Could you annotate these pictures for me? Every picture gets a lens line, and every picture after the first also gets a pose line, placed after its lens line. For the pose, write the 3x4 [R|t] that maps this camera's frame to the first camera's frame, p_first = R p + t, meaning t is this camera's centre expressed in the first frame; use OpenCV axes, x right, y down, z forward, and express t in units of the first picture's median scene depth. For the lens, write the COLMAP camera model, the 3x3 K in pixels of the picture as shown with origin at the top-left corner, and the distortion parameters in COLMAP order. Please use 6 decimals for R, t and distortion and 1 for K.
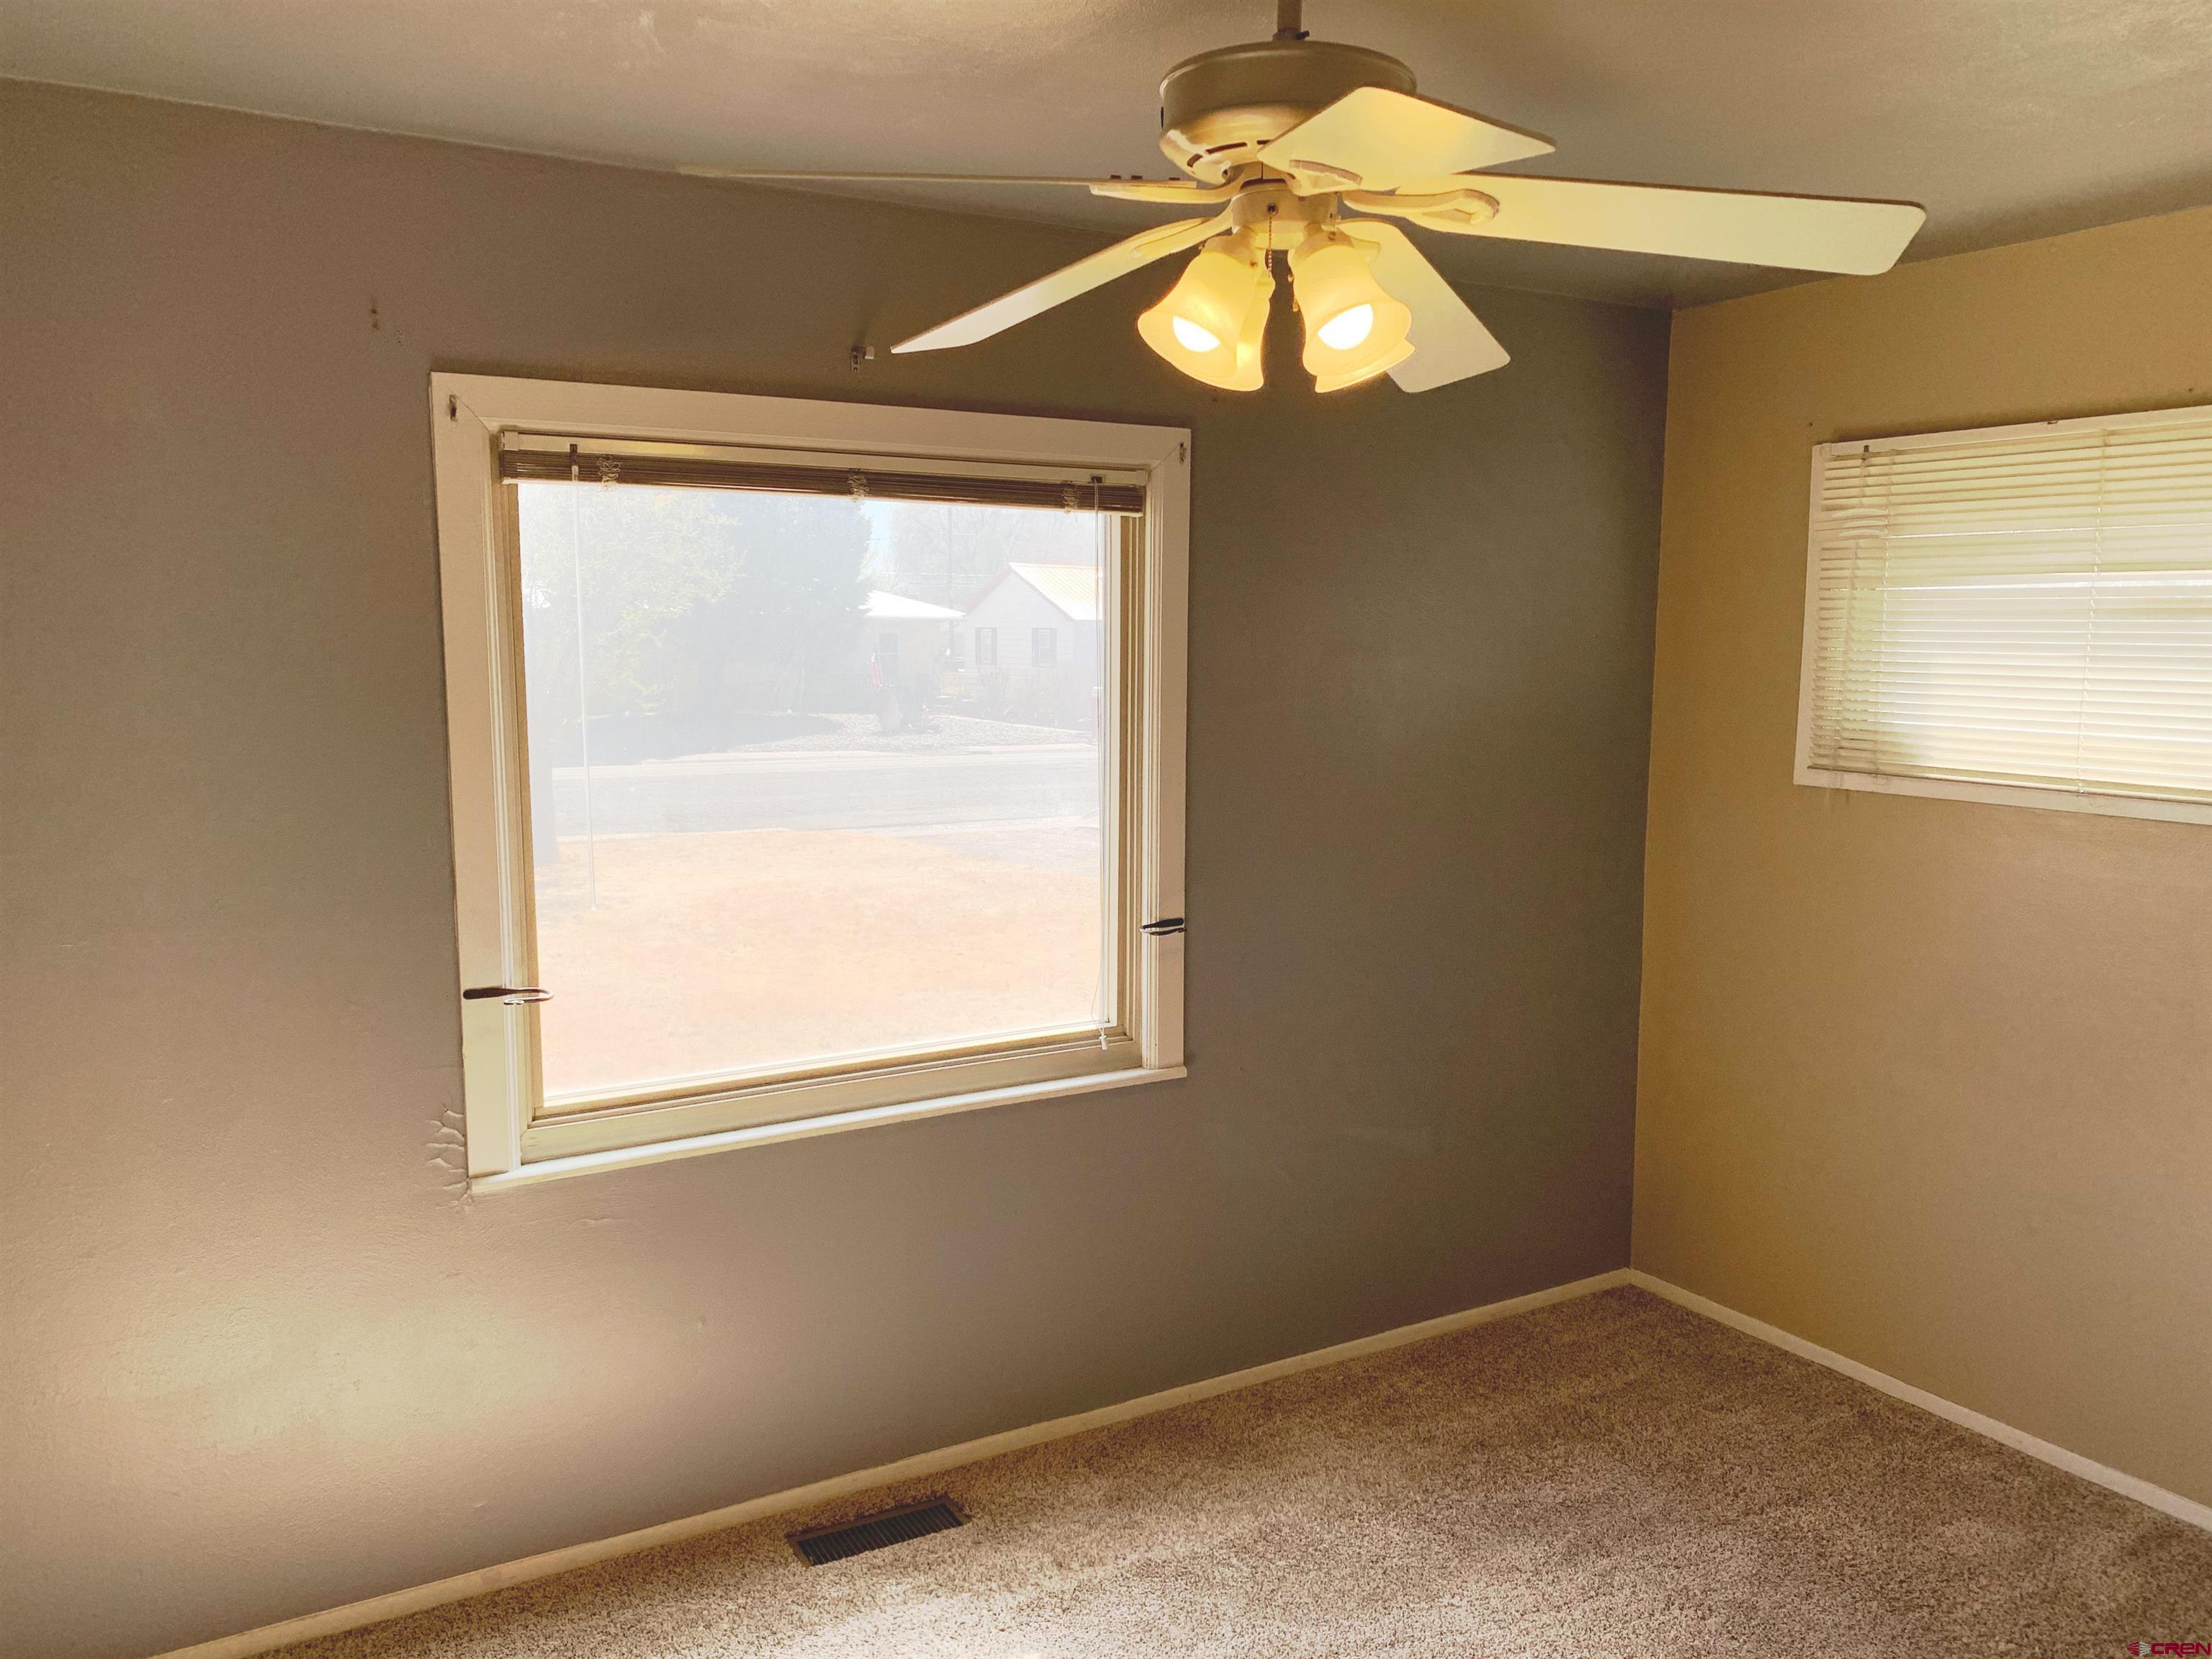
lens RADIAL K [[1690.6, 0, 1111.3], [0, 1690.6, 825.8], [0, 0, 1]] dist [0.084471, -0.171913]
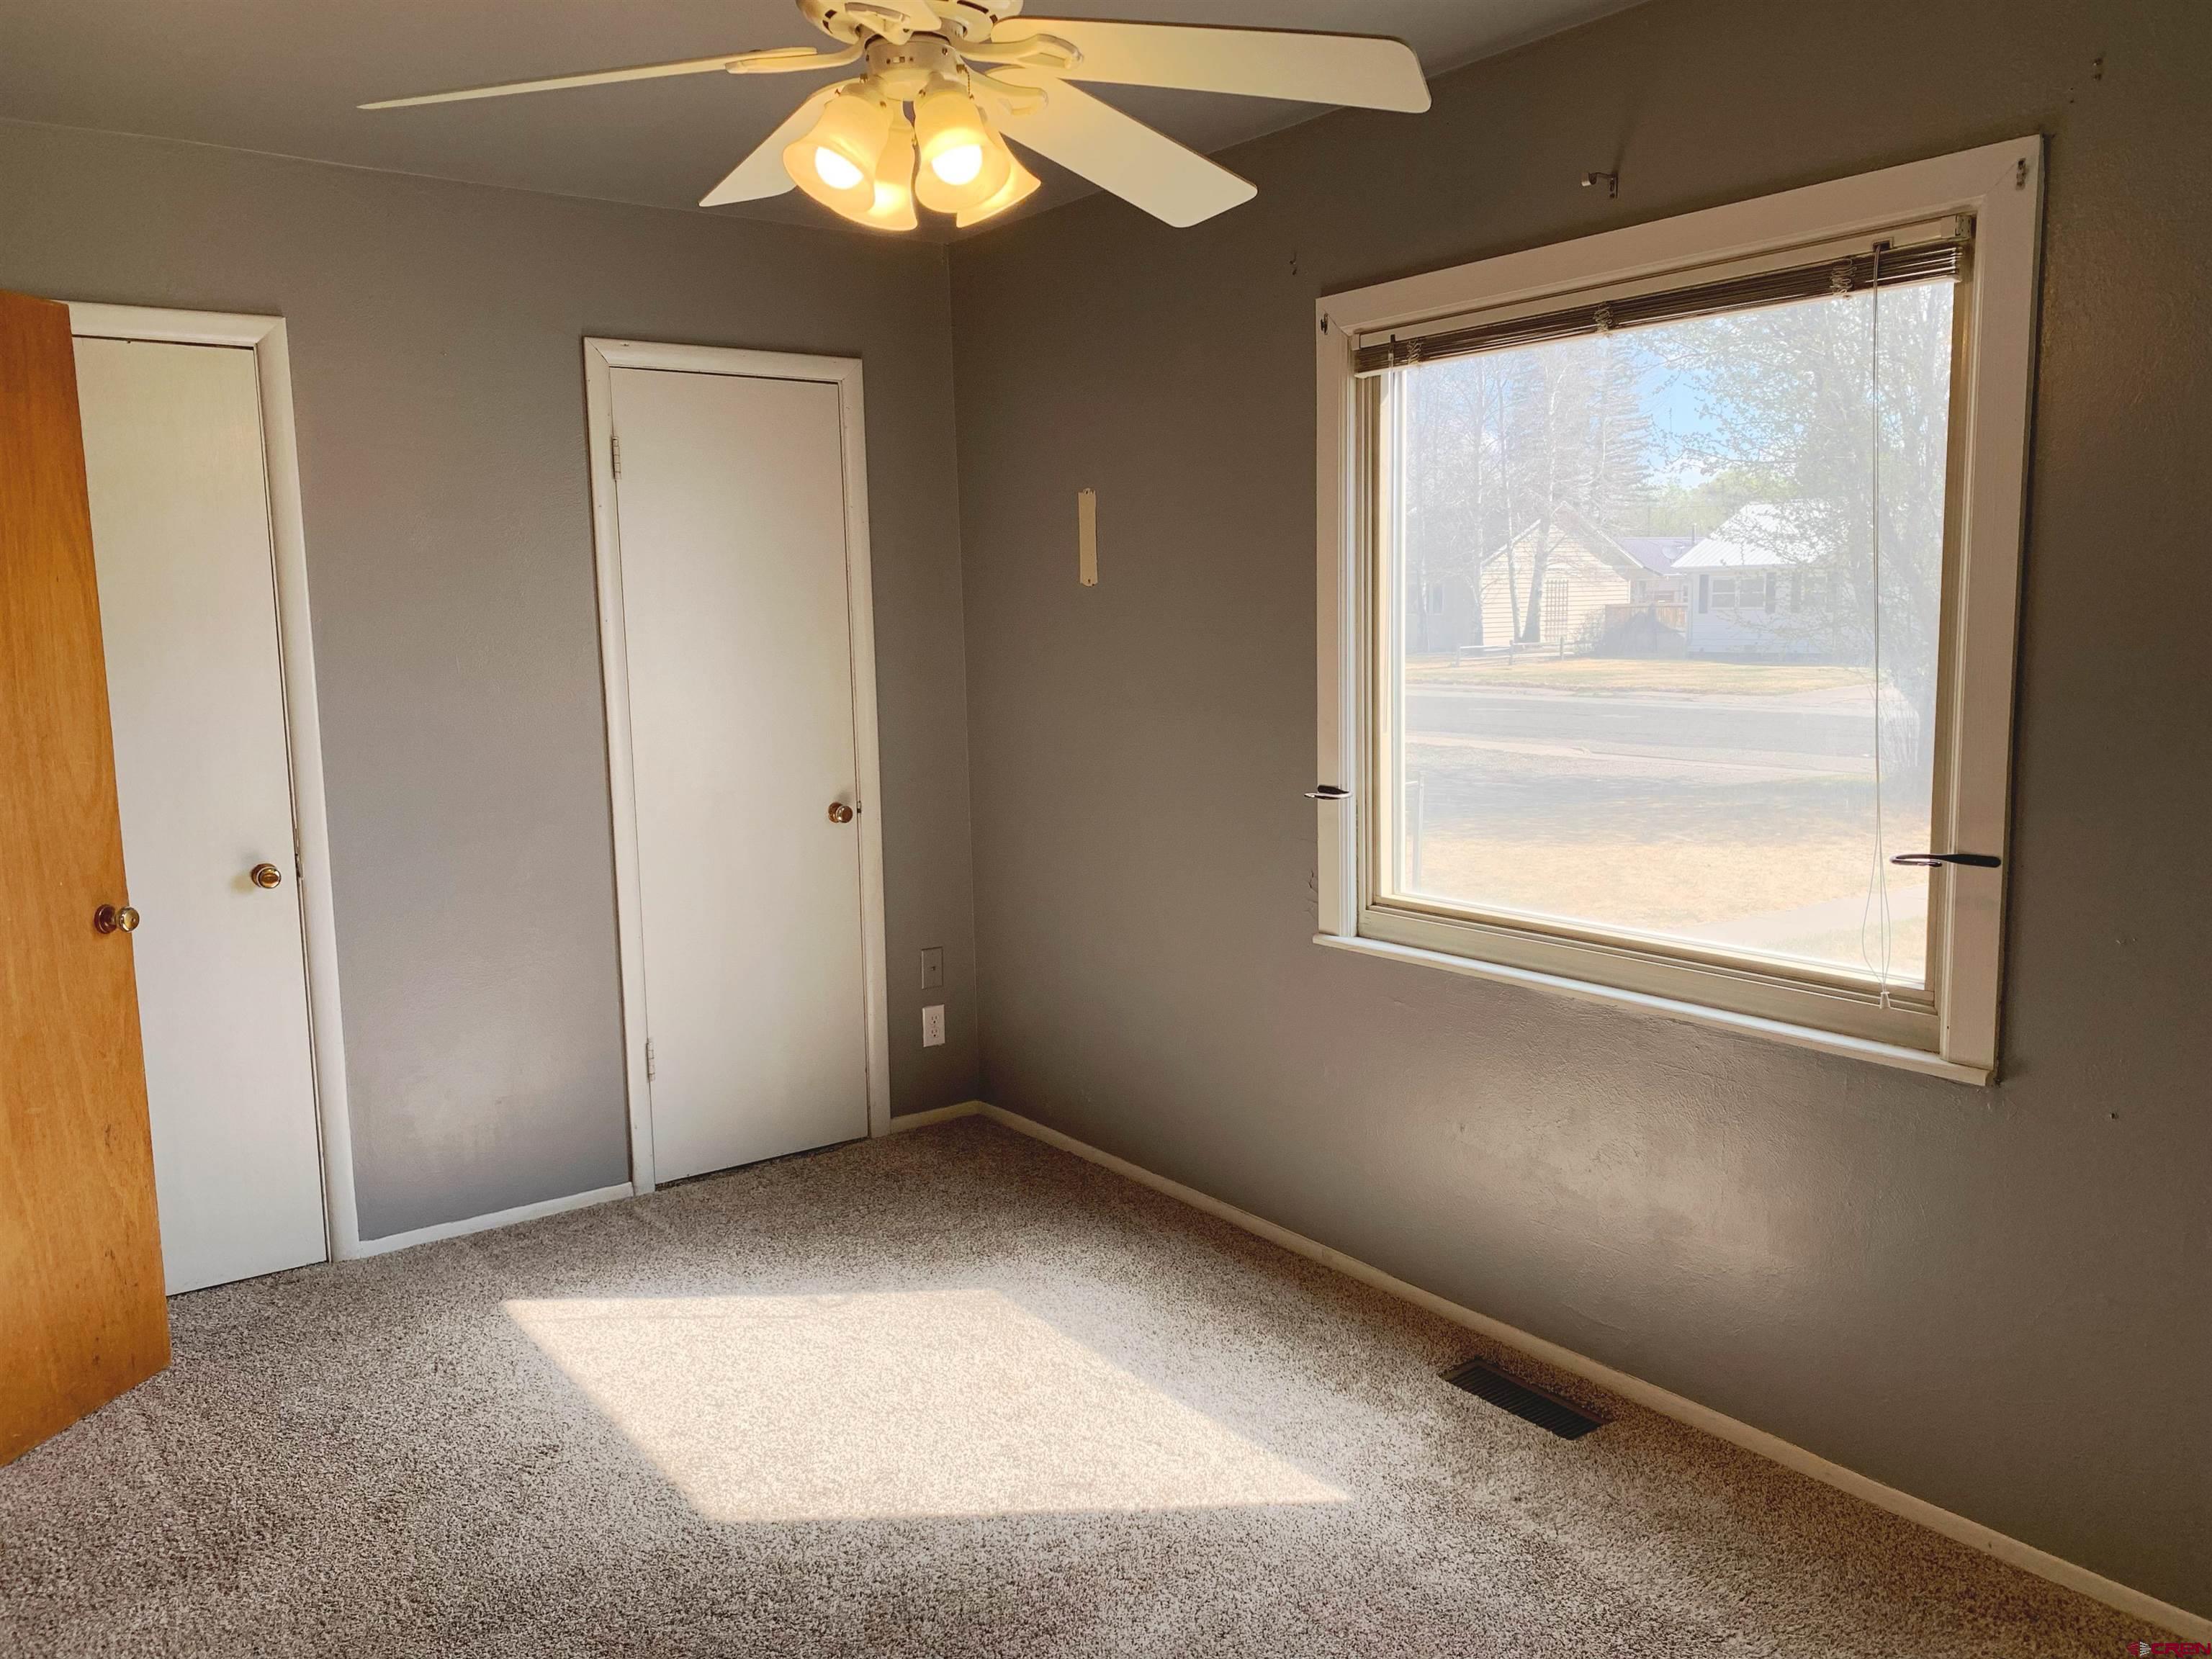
lens RADIAL K [[1689.8, 0, 1108.0], [0, 1689.8, 837.5], [0, 0, 1]] dist [0.139702, -0.234940]
pose [[0.119190, 0.133910, -0.983800, 0.772808], [-0.090065, 0.988236, 0.123603, -0.009607], [0.988778, 0.073874, 0.129848, 0.611389]]
